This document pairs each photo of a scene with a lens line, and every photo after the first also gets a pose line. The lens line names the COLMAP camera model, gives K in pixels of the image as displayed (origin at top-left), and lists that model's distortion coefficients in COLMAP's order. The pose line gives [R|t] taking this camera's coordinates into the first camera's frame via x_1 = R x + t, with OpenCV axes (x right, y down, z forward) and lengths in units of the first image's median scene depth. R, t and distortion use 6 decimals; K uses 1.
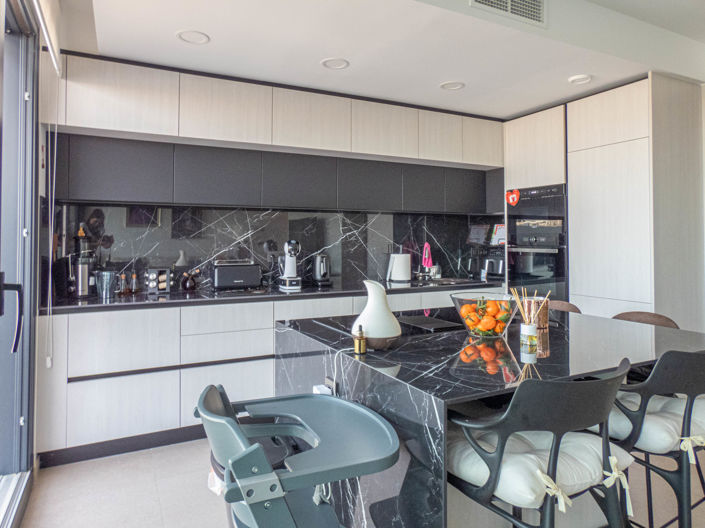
lens RADIAL K [[462.4, 0, 350.8], [0, 462.4, 222.0], [0, 0, 1]] dist [0.002162, 0.007728]
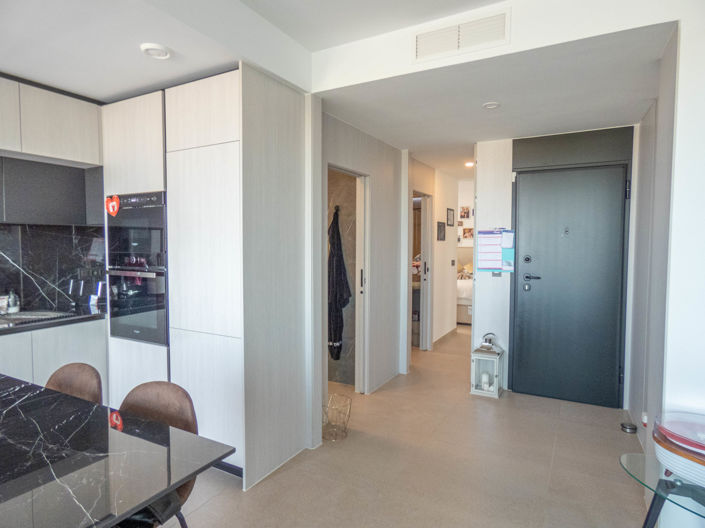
lens RADIAL K [[417.4, 0, 353.3], [0, 417.4, 259.3], [0, 0, 1]] dist [0.001930, 0.002165]
pose [[0.825101, -0.022749, 0.564528, 0.306505], [-0.019790, 0.997412, 0.069118, -0.020559], [-0.564639, -0.068201, 0.822515, 0.197572]]
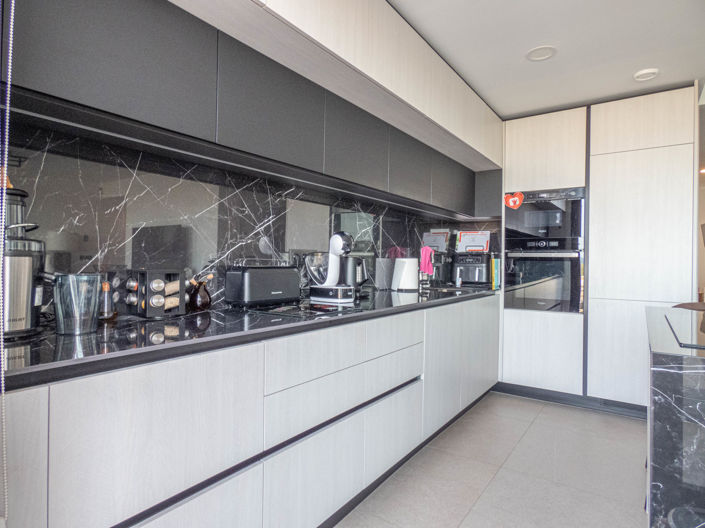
lens RADIAL K [[417.4, 0, 350.6], [0, 417.4, 260.8], [0, 0, 1]] dist [0.001930, 0.002165]
pose [[0.884824, 0.010707, 0.465802, -0.379679], [-0.028709, 0.999089, 0.031569, 0.058716], [-0.465040, -0.041306, 0.884326, 0.414391]]
